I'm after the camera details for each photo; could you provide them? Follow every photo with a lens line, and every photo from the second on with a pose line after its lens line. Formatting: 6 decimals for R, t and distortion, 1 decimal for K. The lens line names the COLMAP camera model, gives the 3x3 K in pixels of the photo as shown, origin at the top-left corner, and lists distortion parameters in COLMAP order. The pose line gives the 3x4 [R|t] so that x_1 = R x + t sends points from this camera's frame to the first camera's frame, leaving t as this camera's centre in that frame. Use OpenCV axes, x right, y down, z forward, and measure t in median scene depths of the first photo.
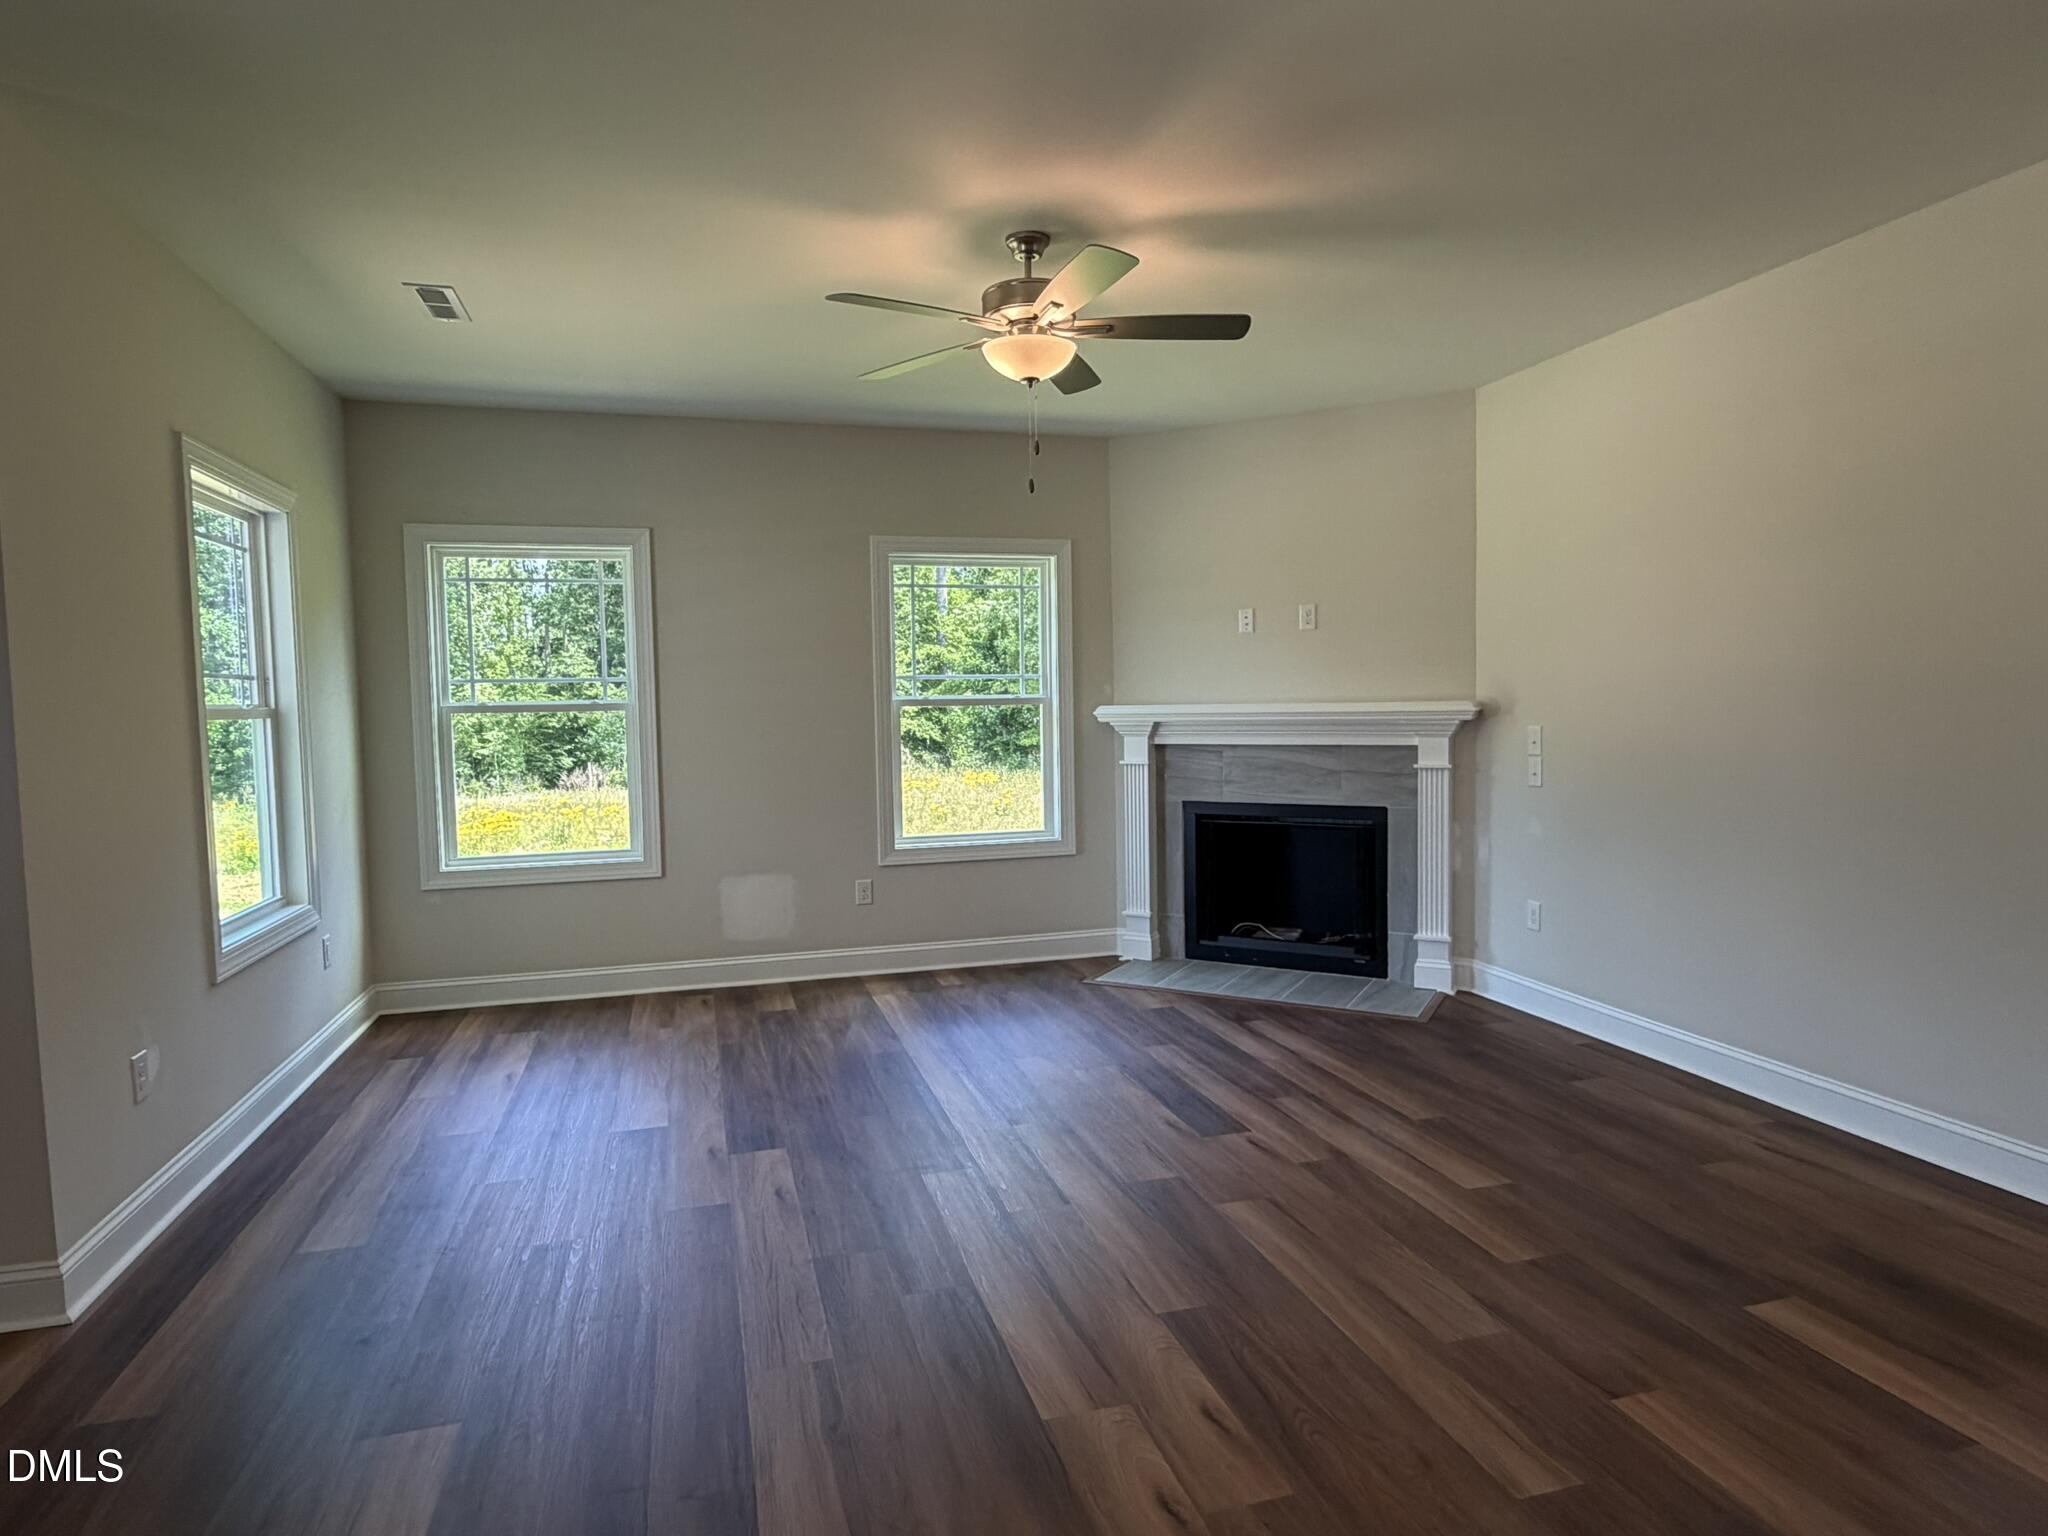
lens RADIAL K [[1157.1, 0, 1024.0], [0, 1157.1, 768.0], [0, 0, 1]] dist [0.002847, 0.000433]
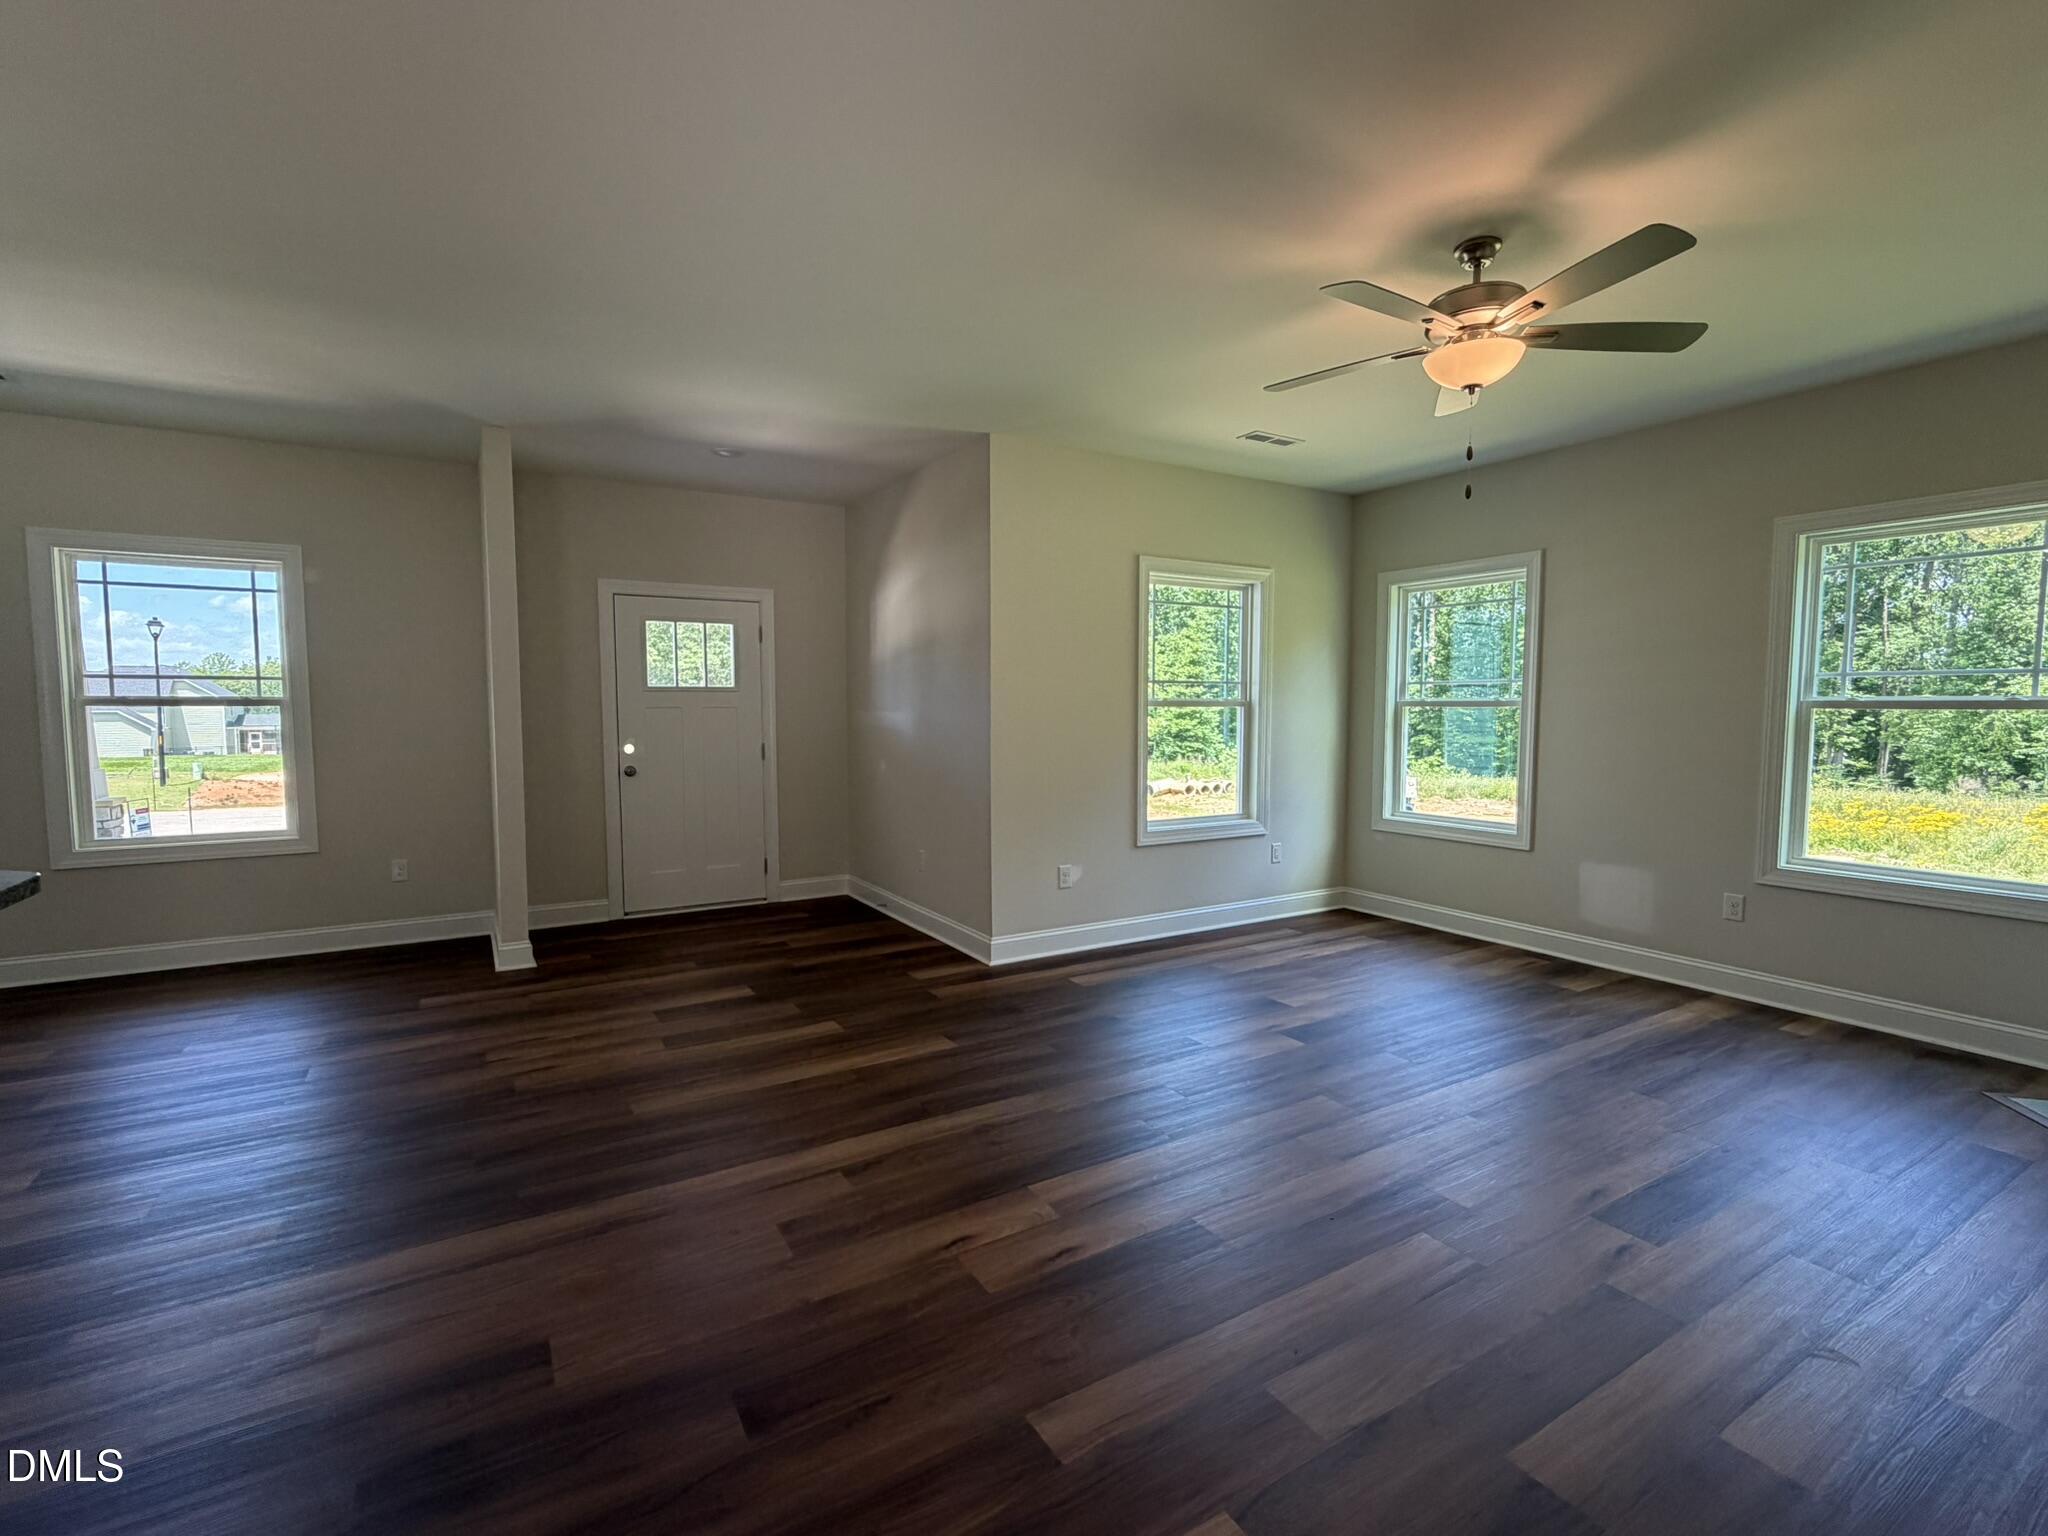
lens RADIAL K [[927.2, 0, 1020.3], [0, 927.2, 767.7], [0, 0, 1]] dist [-0.000080, -0.000232]
pose [[0.259866, 0.081858, -0.962169, 0.442661], [-0.061085, 0.995798, 0.068221, -0.021035], [0.963711, 0.041046, 0.263775, 0.259832]]
